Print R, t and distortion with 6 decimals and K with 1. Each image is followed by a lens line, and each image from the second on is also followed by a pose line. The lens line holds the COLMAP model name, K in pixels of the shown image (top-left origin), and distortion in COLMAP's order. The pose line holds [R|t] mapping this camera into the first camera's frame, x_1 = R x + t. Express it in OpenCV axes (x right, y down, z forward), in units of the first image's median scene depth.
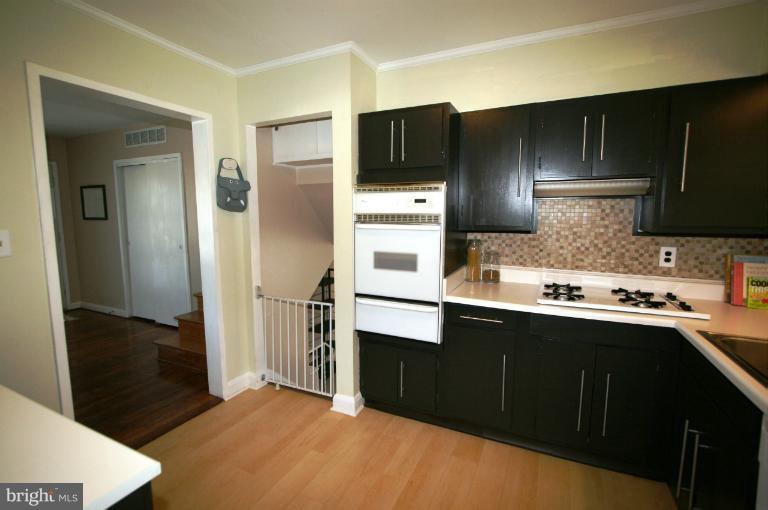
lens RADIAL K [[352.3, 0, 384.9], [0, 352.3, 254.0], [0, 0, 1]] dist [-0.011873, 0.000754]
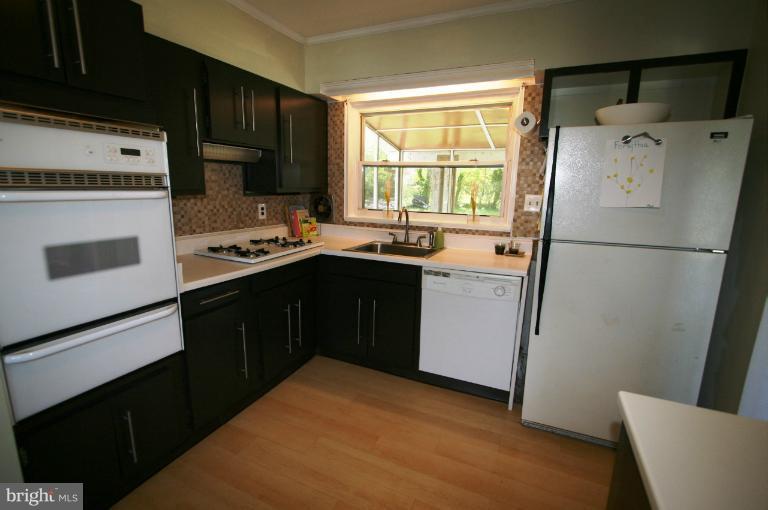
lens RADIAL K [[352.3, 0, 383.6], [0, 352.3, 253.3], [0, 0, 1]] dist [-0.011873, 0.000754]
pose [[-0.018529, -0.192245, 0.981172, -0.529688], [0.088843, 0.977142, 0.193133, -0.051047], [-0.995873, 0.090749, -0.001026, 0.534402]]
